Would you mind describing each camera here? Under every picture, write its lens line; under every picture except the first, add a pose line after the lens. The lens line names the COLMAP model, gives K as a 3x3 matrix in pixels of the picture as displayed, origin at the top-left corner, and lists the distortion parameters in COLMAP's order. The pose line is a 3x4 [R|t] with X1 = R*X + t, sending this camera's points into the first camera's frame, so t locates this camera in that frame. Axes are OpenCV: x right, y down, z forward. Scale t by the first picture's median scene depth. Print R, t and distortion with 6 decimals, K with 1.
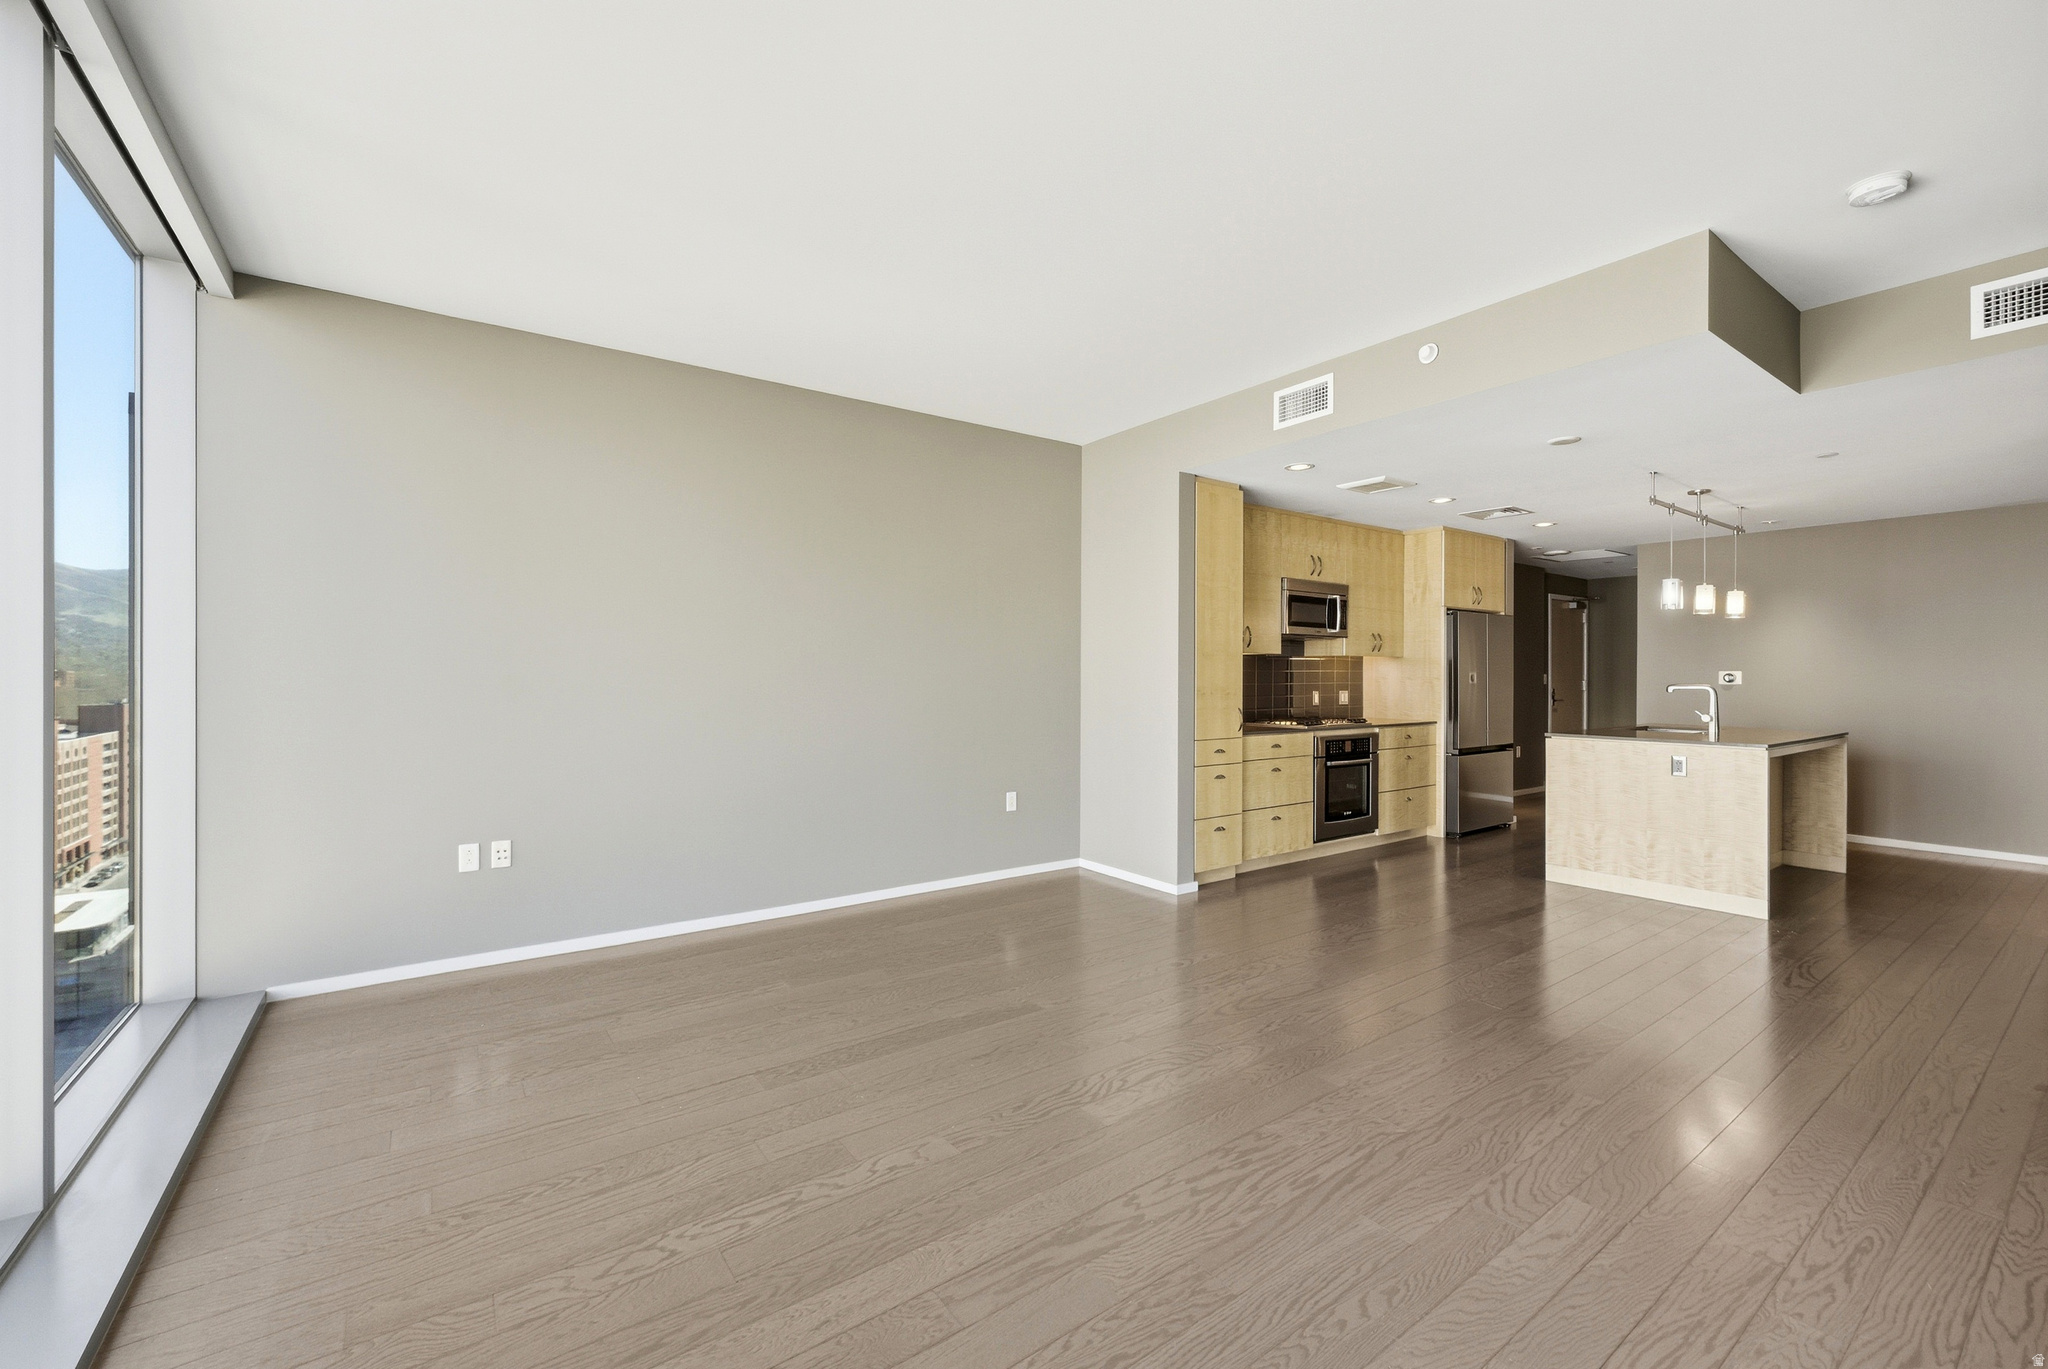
lens RADIAL K [[841.2, 0, 1024.0], [0, 841.2, 674.6], [0, 0, 1]] dist [-0.003338, 0.000702]
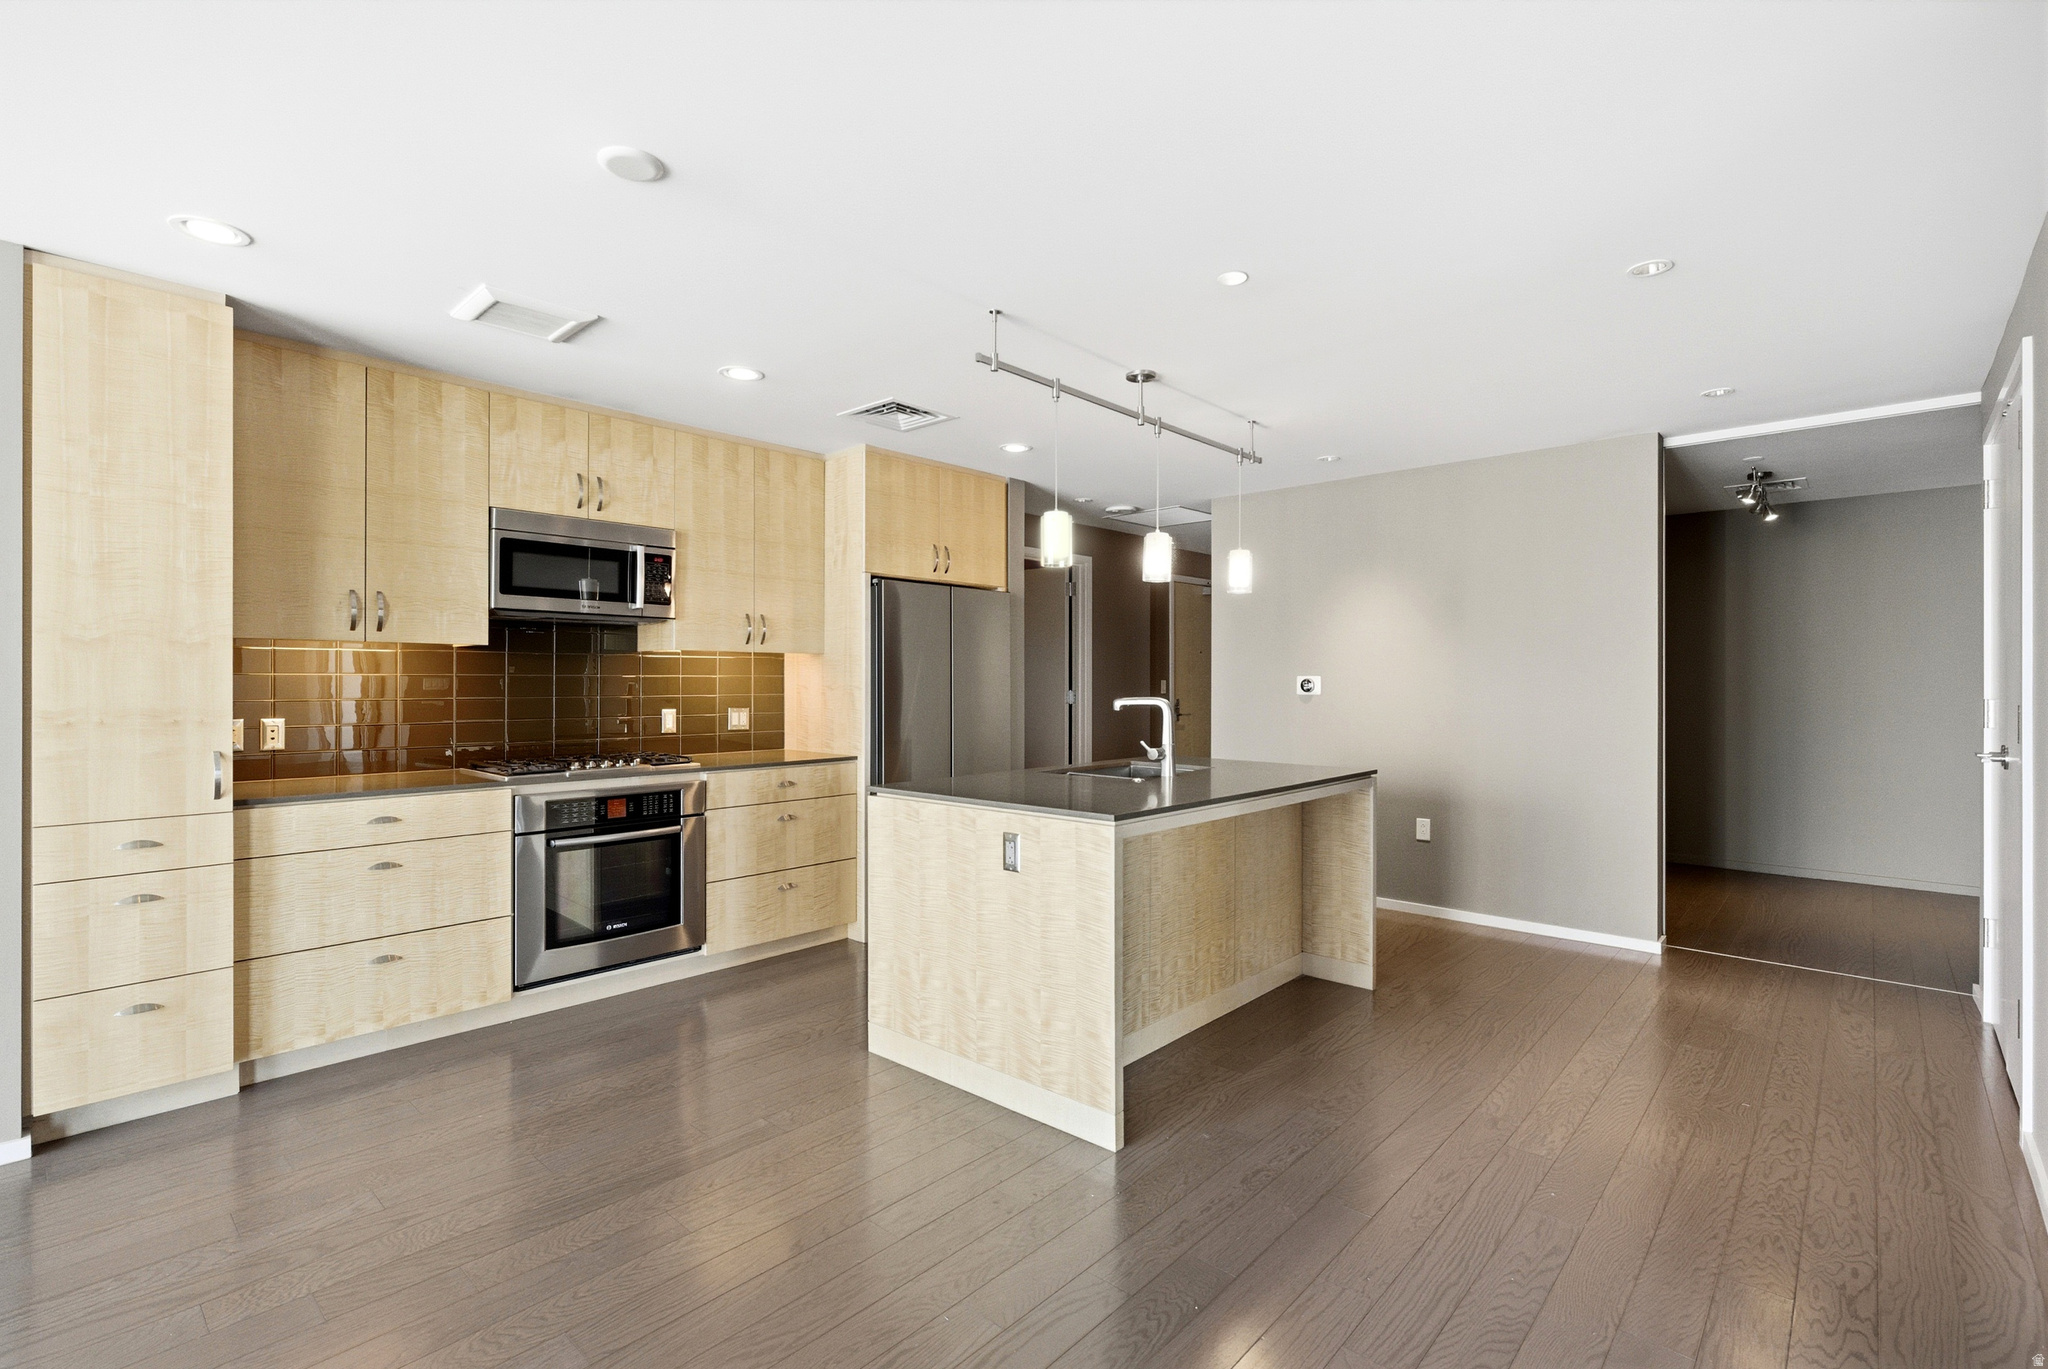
lens RADIAL K [[930.0, 0, 1032.1], [0, 930.0, 675.8], [0, 0, 1]] dist [-0.003652, -0.000977]
pose [[0.977783, -0.000822, 0.209617, 0.546657], [0.002300, 0.999974, -0.006808, 0.000801], [-0.209606, 0.007139, 0.977760, 0.341103]]
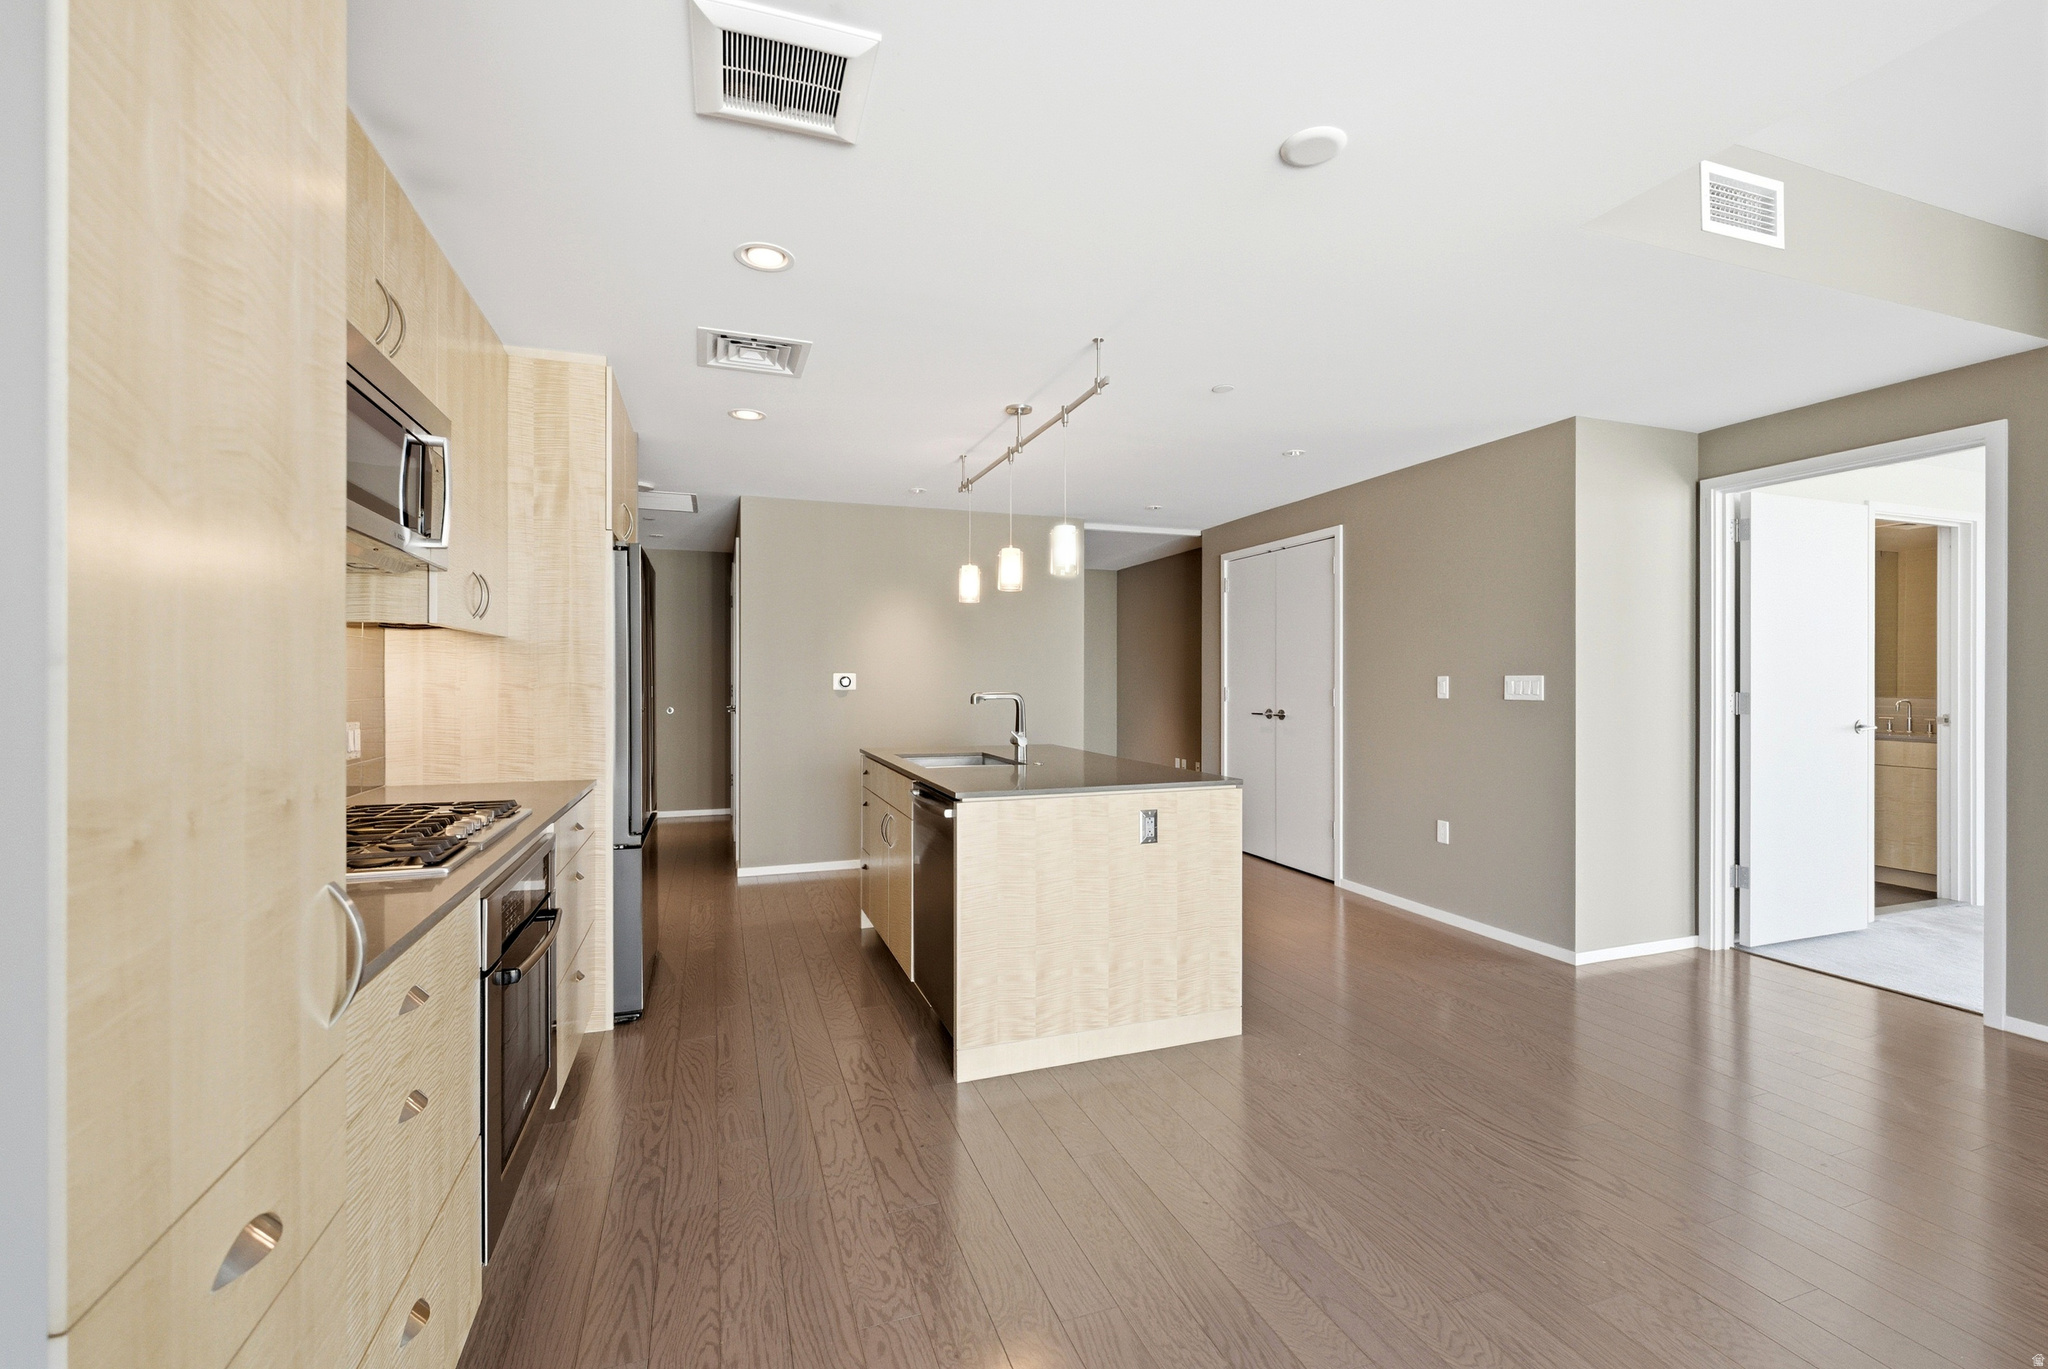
lens RADIAL K [[851.4, 0, 1018.5], [0, 851.4, 681.4], [0, 0, 1]] dist [-0.002403, -0.001154]
pose [[0.277590, -0.005760, 0.960683, 0.126699], [0.001154, 0.999983, 0.005663, -0.000793], [-0.960699, -0.000464, 0.277592, 0.749982]]
